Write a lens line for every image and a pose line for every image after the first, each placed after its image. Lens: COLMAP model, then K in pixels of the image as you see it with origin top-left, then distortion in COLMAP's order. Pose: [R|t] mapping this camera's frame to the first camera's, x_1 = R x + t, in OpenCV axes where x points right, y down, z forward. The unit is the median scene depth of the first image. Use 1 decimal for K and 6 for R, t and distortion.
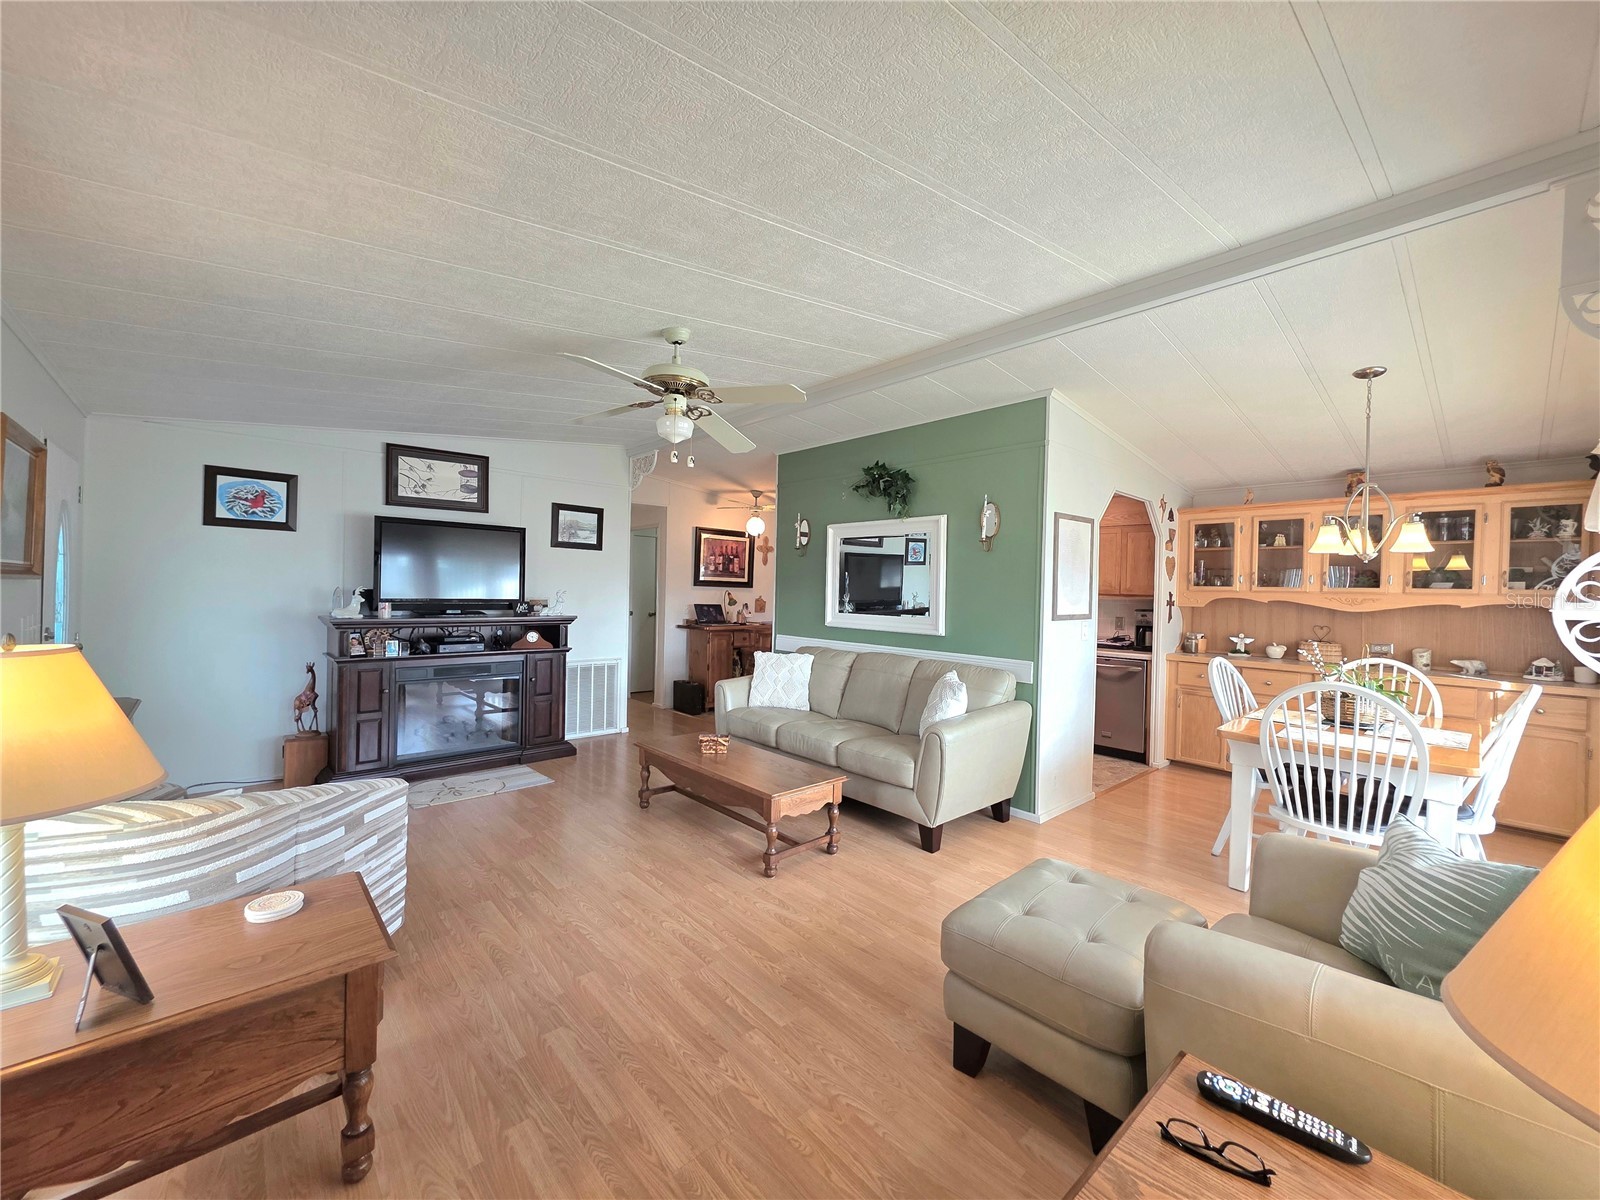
lens RADIAL K [[637.2, 0, 798.7], [0, 637.2, 593.3], [0, 0, 1]] dist [0.003286, 0.000187]
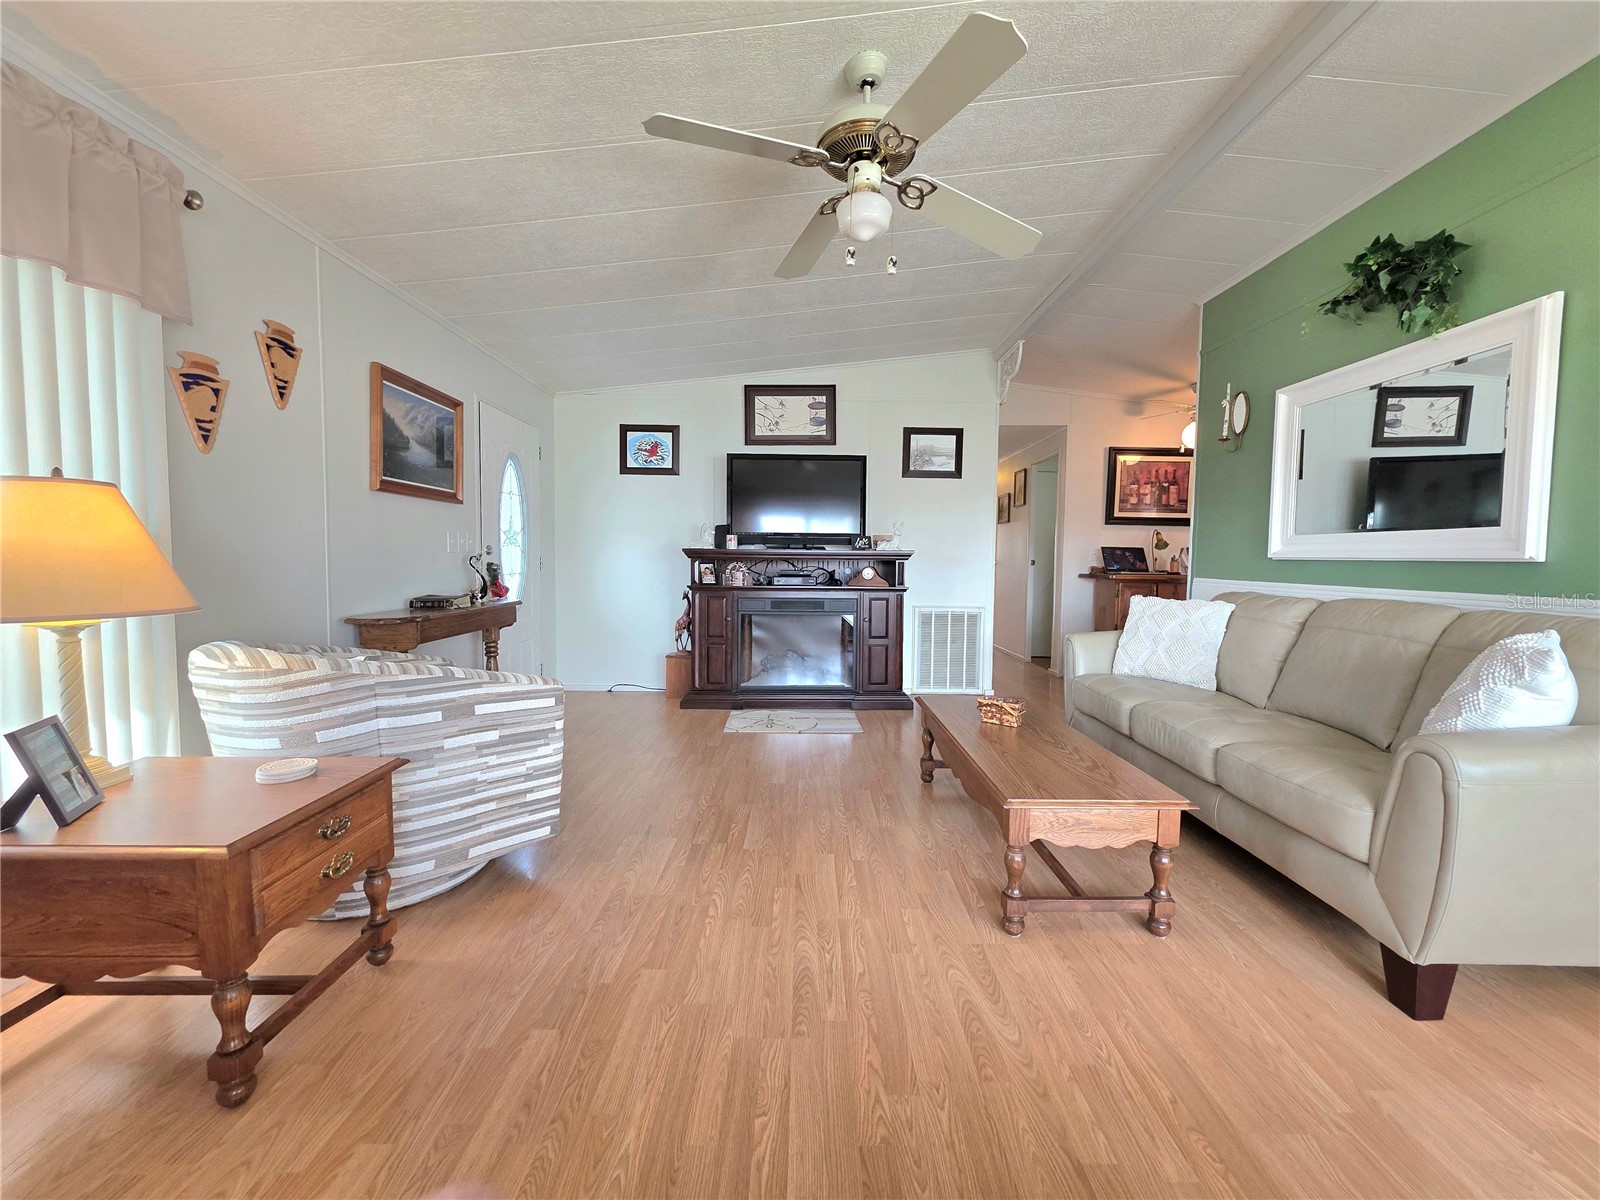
lens RADIAL K [[637.2, 0, 804.3], [0, 637.2, 592.8], [0, 0, 1]] dist [0.003286, 0.000187]
pose [[0.744130, 0.022741, -0.667648, 0.135467], [0.002762, 0.999307, 0.037117, 0.068012], [0.668029, -0.029464, 0.743551, 0.288165]]
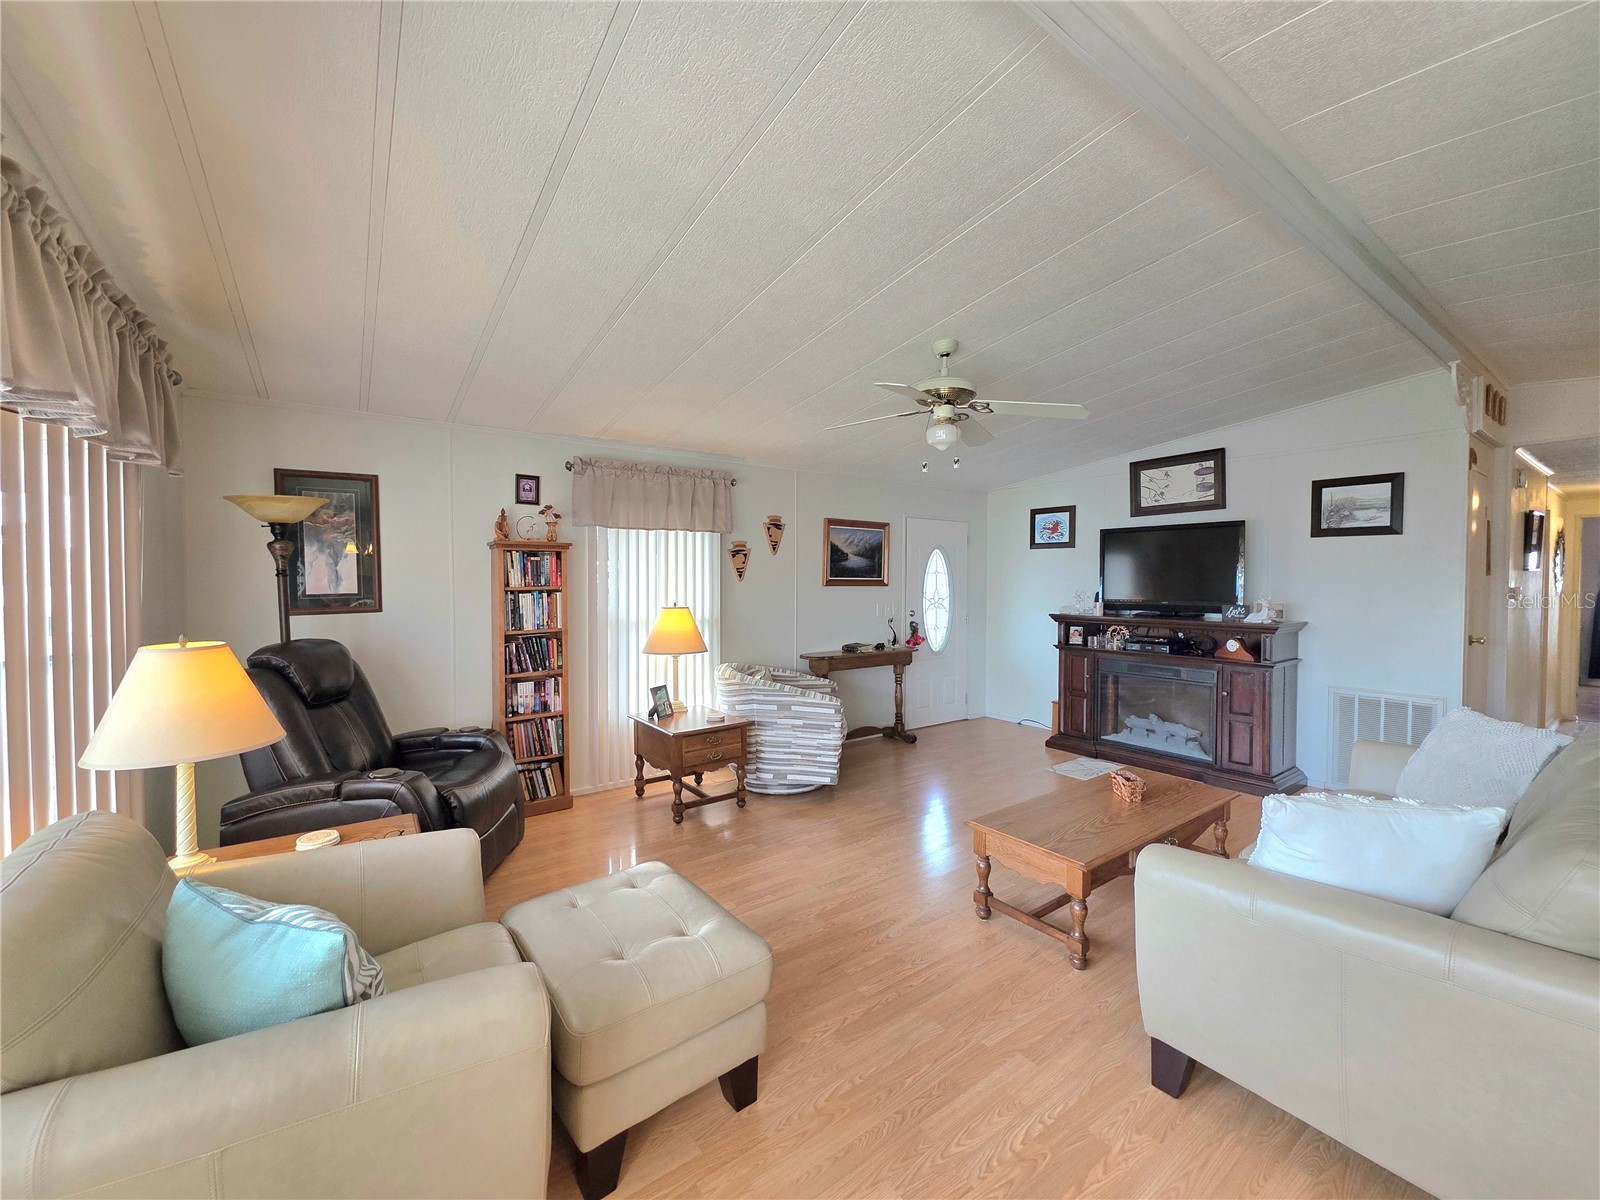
lens RADIAL K [[637.2, 0, 803.0], [0, 637.2, 597.1], [0, 0, 1]] dist [0.003286, 0.000187]
pose [[-0.107970, 0.003055, -0.994149, 0.561646], [-0.010261, 0.999939, 0.004187, 0.004766], [0.994101, 0.010653, -0.107932, 0.564121]]
